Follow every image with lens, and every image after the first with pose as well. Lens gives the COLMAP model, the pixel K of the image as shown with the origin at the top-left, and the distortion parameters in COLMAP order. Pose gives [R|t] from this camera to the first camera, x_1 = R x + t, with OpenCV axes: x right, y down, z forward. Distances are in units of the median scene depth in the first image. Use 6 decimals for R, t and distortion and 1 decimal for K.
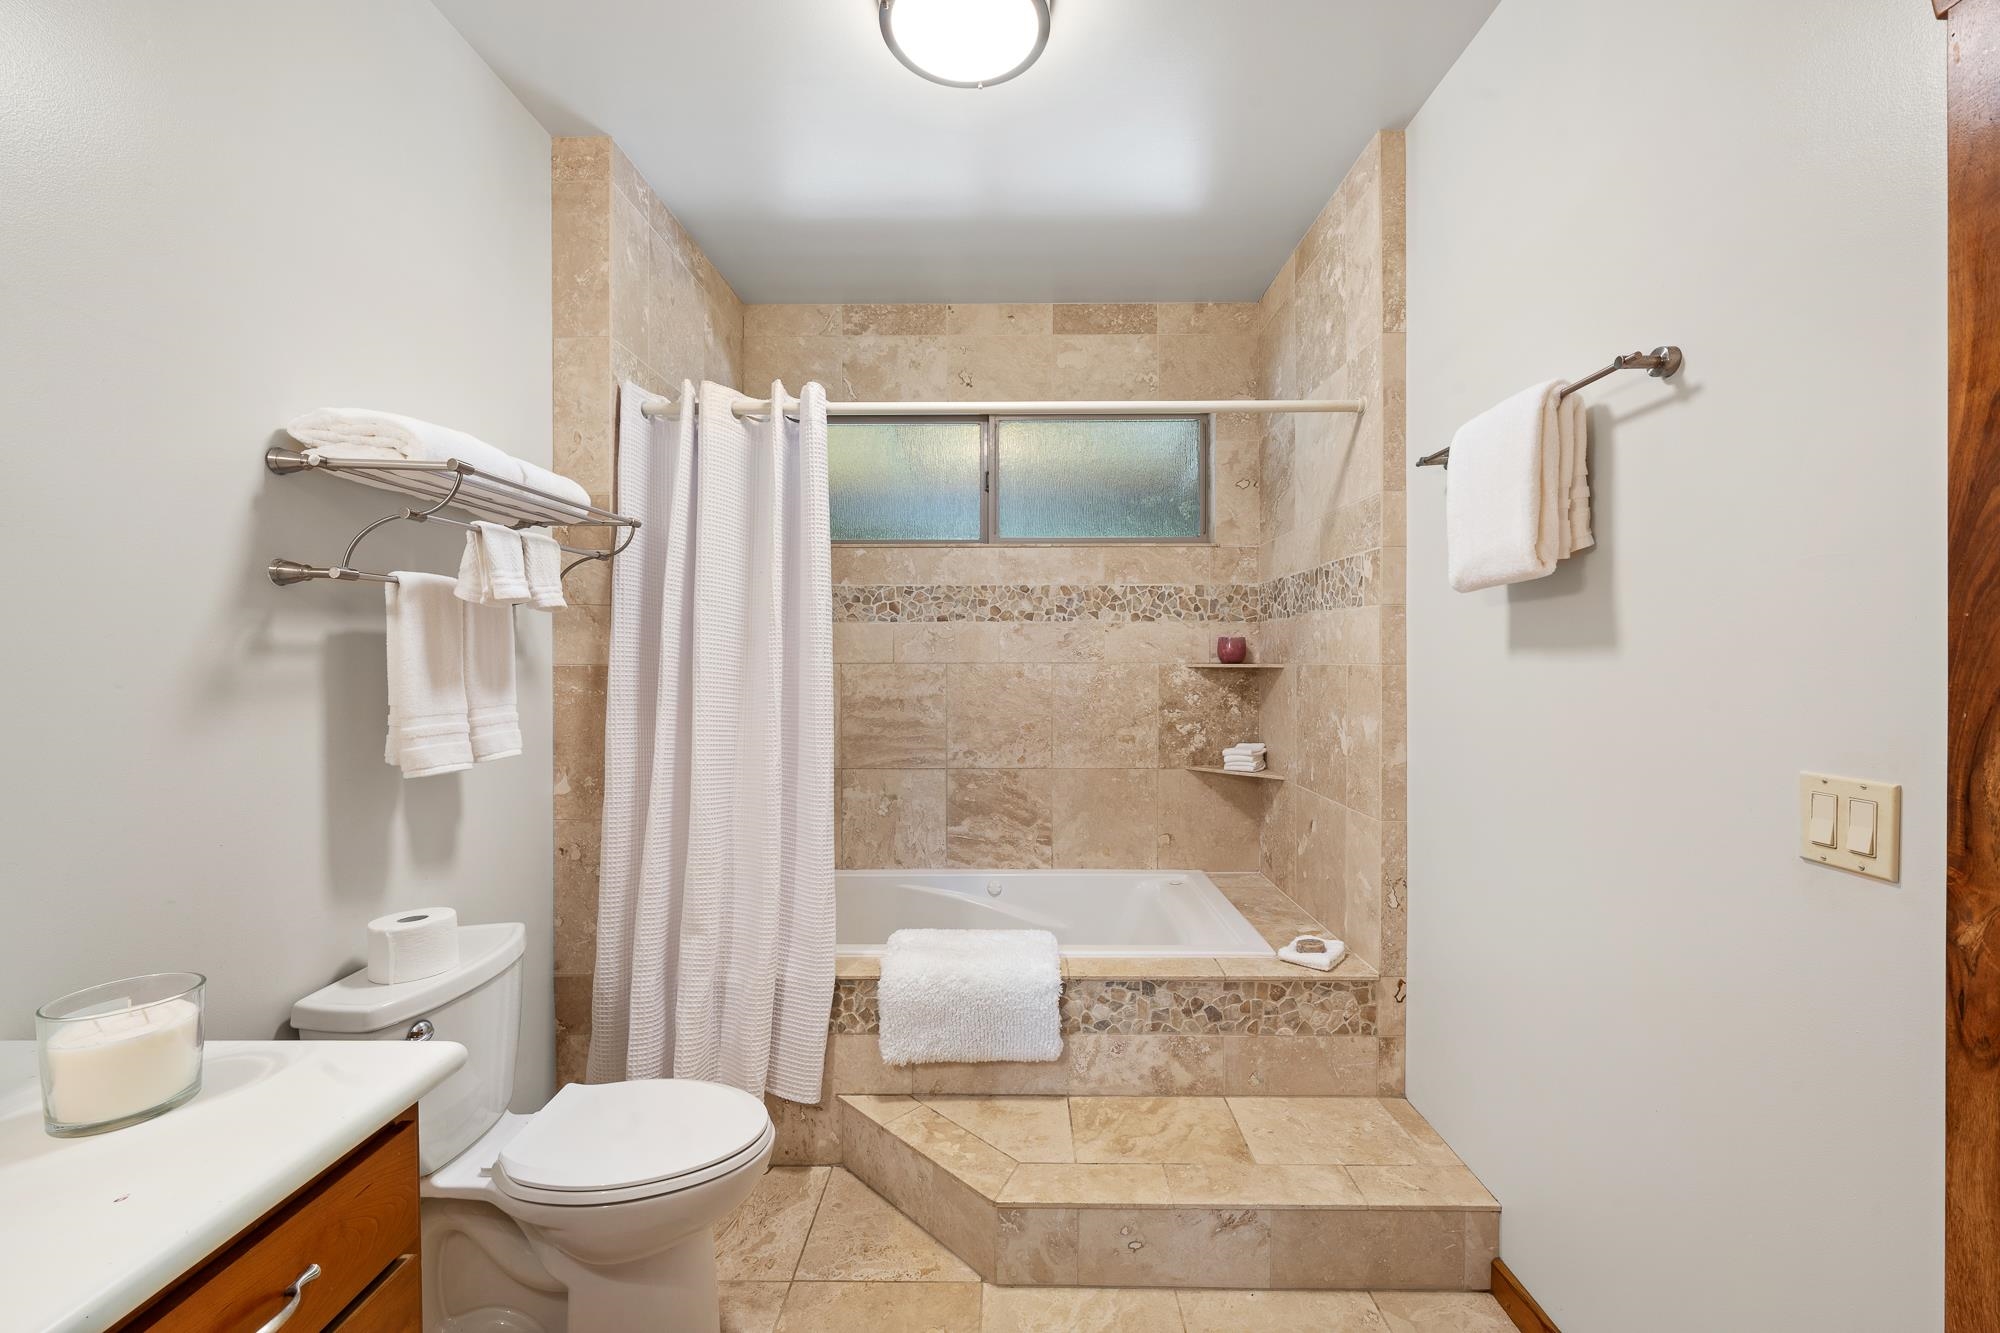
lens RADIAL K [[815.2, 0, 1004.5], [0, 815.2, 662.6], [0, 0, 1]] dist [0.000298, 0.000193]
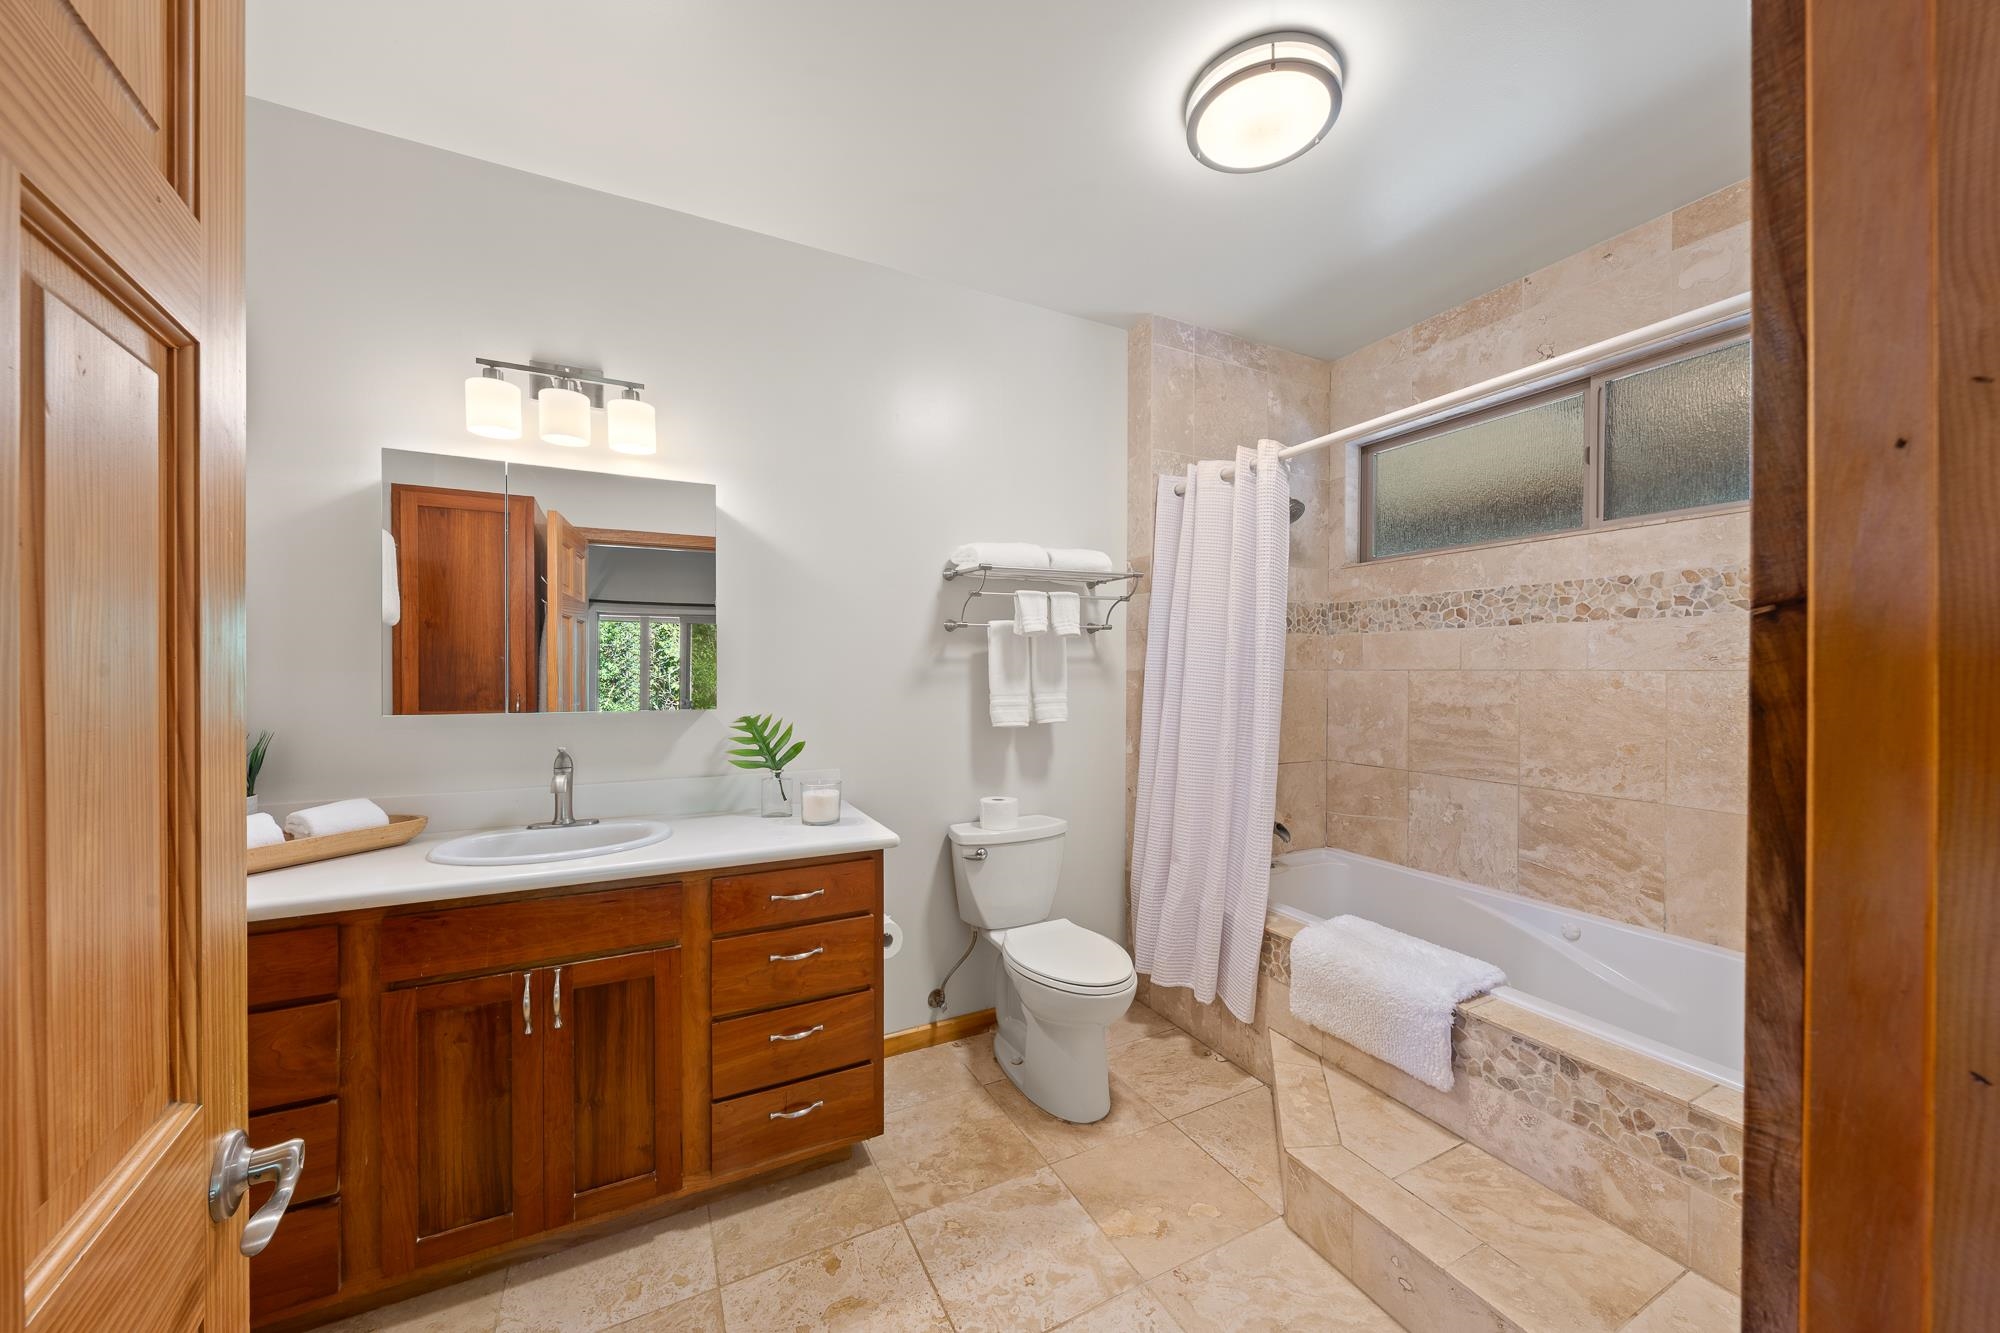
lens RADIAL K [[728.8, 0, 1003.2], [0, 728.8, 668.8], [0, 0, 1]] dist [-0.000762, -0.000239]
pose [[0.447027, 0.001375, -0.894519, 0.574380], [-0.004260, 0.999991, -0.000592, 0.003009], [0.894510, 0.004076, 0.447029, 0.164957]]
